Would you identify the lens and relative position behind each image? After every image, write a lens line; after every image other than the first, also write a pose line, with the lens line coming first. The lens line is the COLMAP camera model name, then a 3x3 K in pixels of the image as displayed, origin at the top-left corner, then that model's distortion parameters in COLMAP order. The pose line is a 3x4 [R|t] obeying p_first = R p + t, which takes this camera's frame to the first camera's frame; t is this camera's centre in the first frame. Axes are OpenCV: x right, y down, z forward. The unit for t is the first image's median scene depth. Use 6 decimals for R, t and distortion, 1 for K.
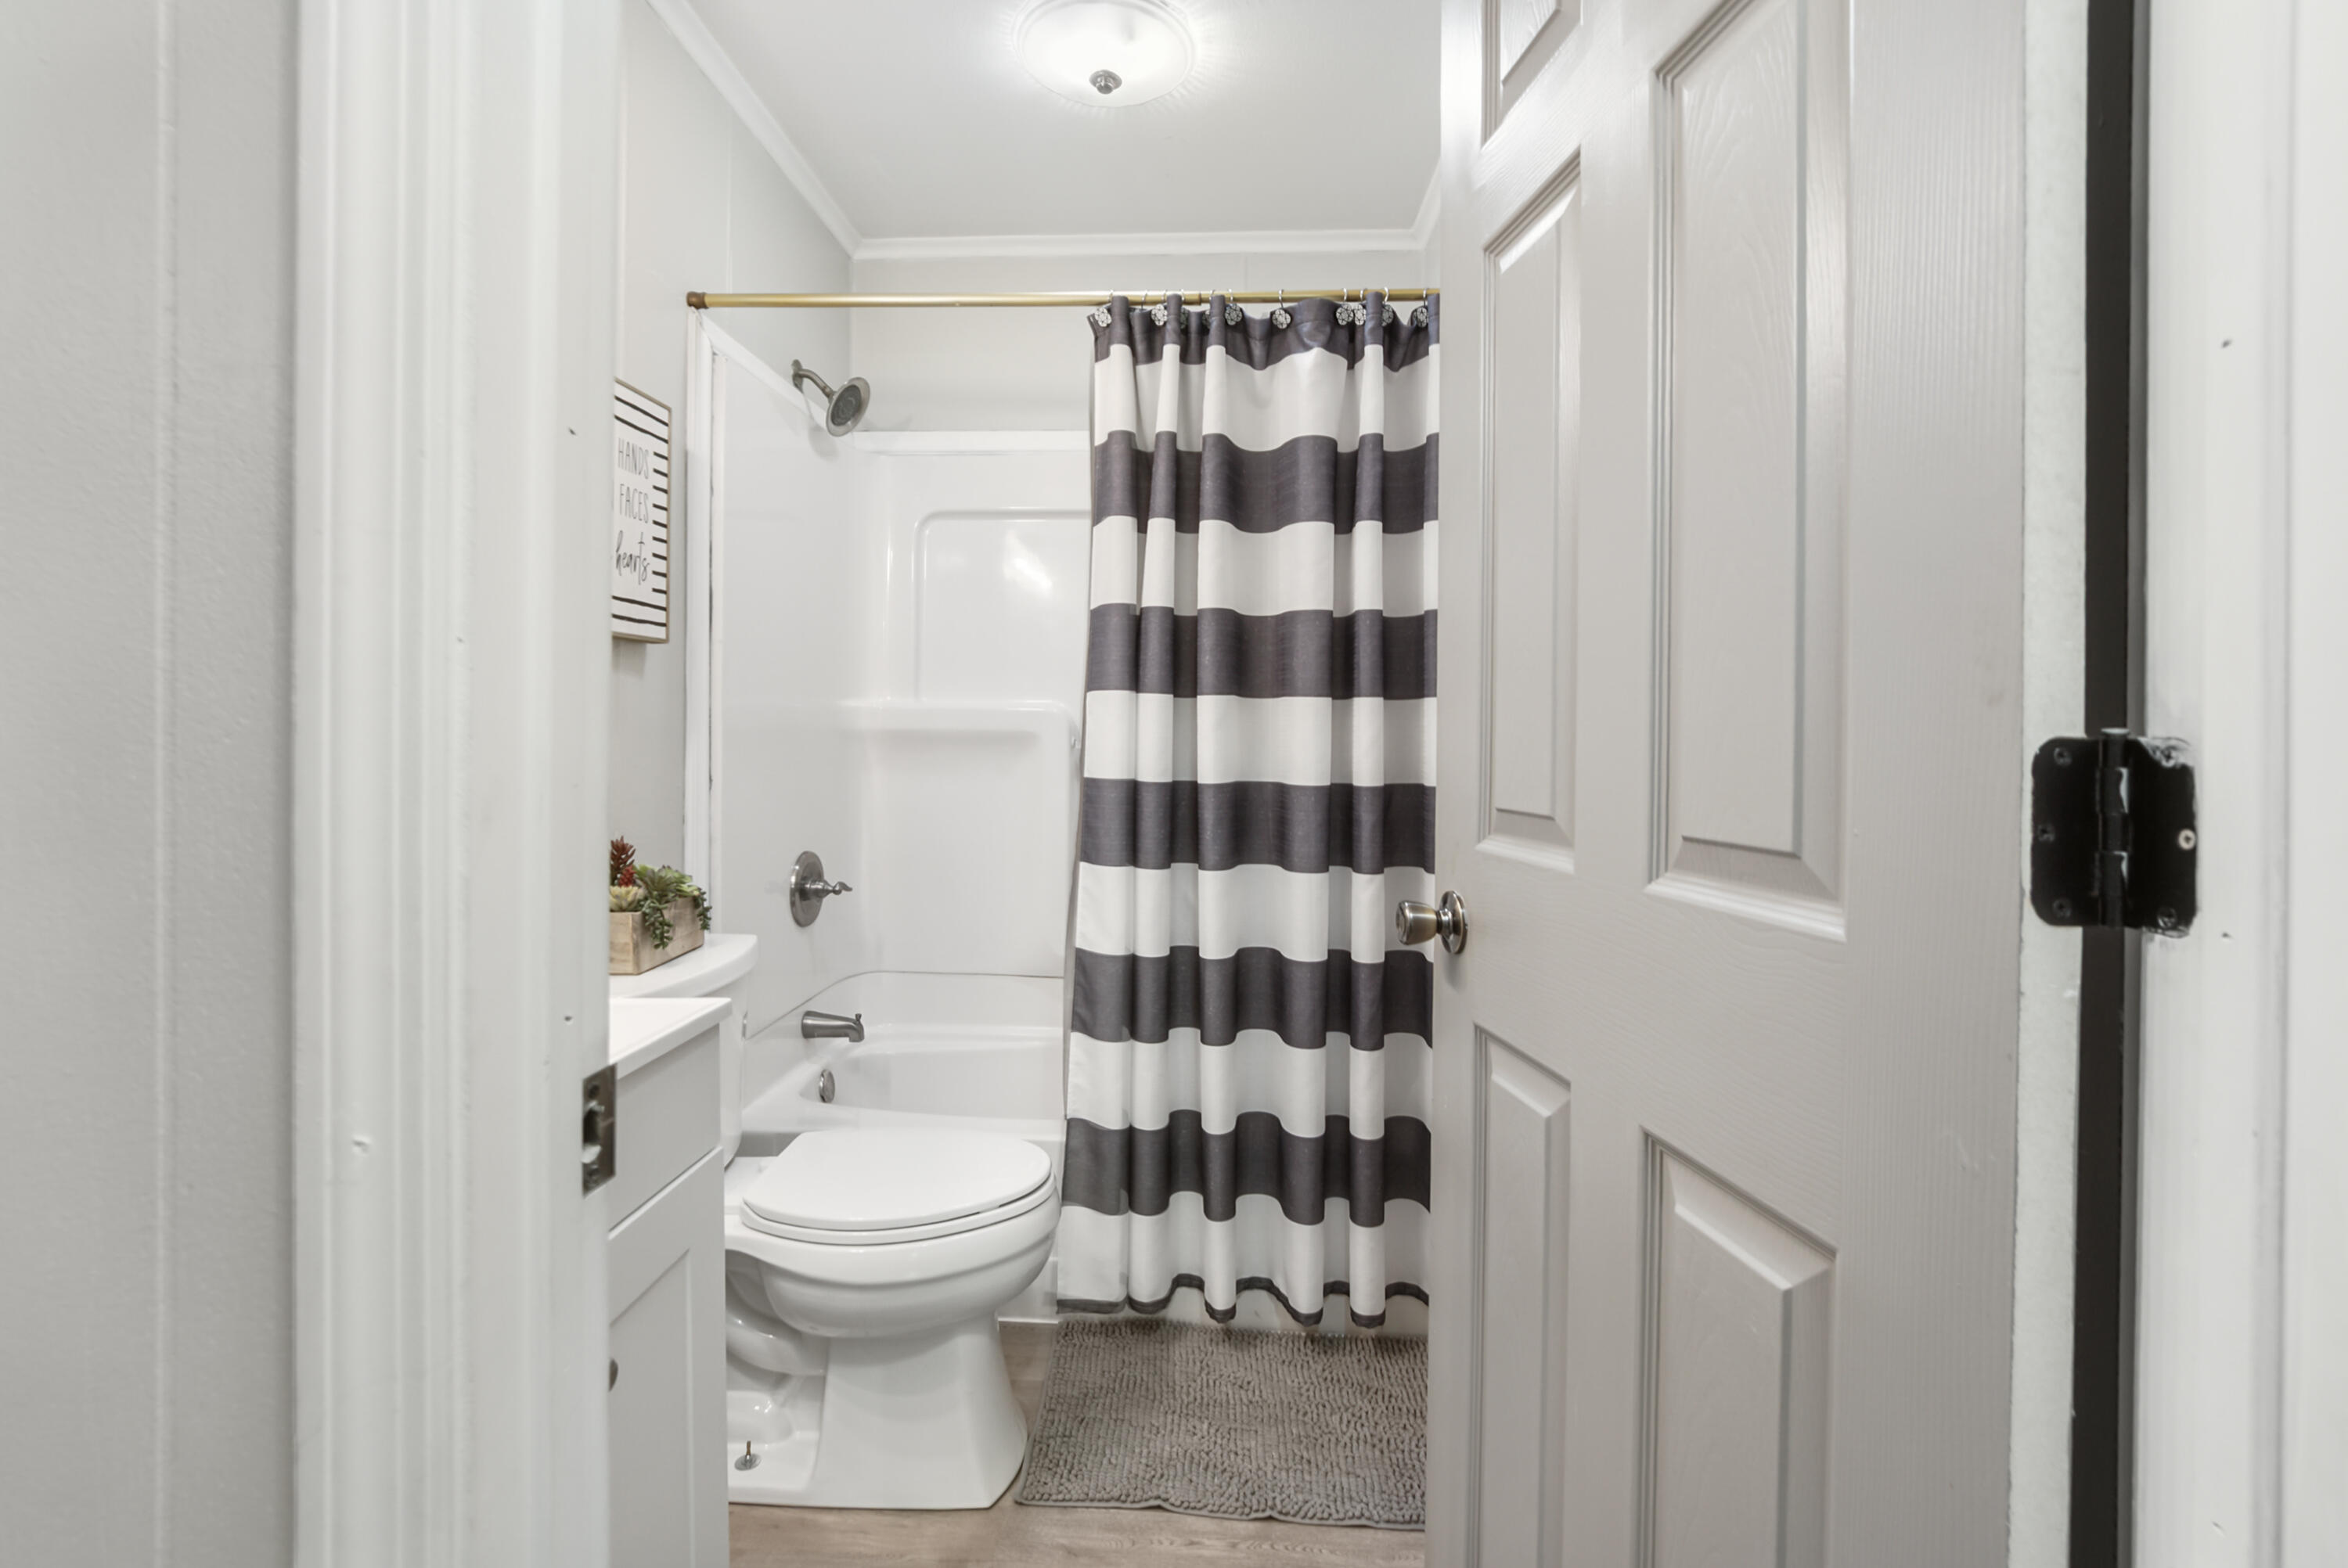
lens RADIAL K [[1068.7, 0, 1170.9], [0, 1068.7, 765.9], [0, 0, 1]] dist [-0.008260, 0.000219]
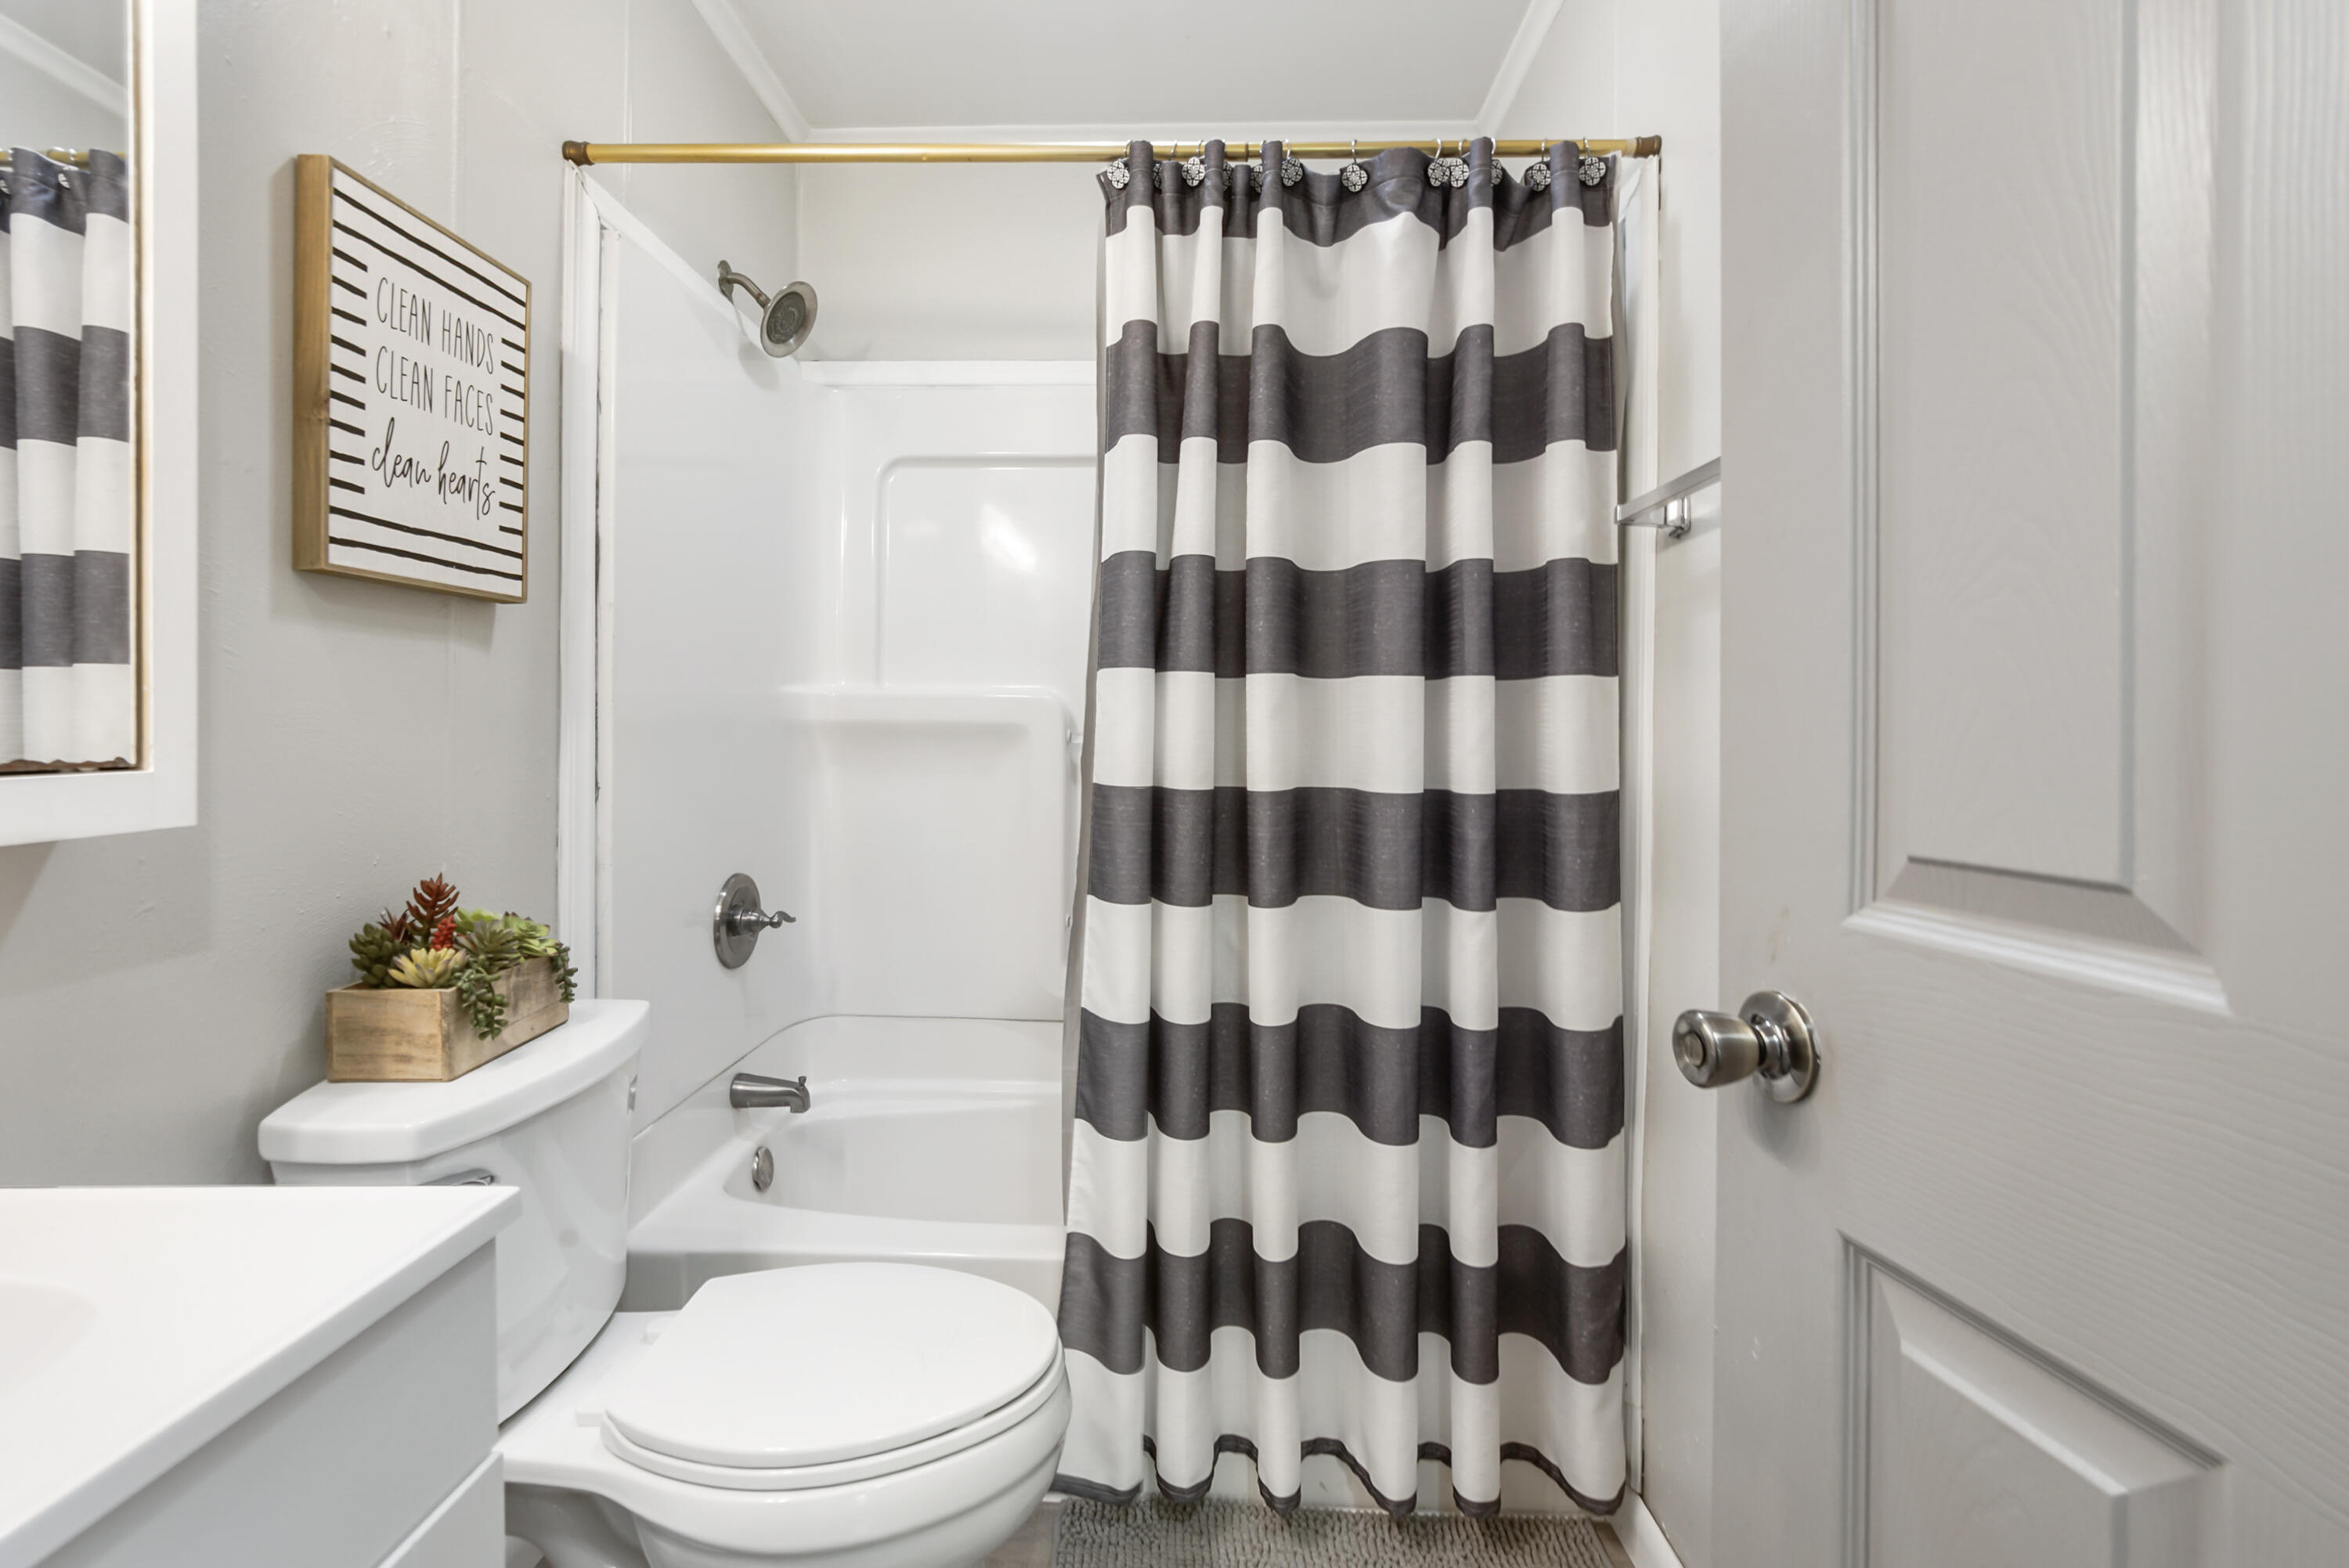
lens RADIAL K [[1043.0, 0, 1183.3], [0, 1043.0, 745.3], [0, 0, 1]] dist [-0.009359, -0.000054]
pose [[0.999218, -0.003774, 0.039360, -0.048587], [0.004241, 0.999922, -0.011769, -0.007042], [-0.039313, 0.011927, 0.999156, 0.268786]]
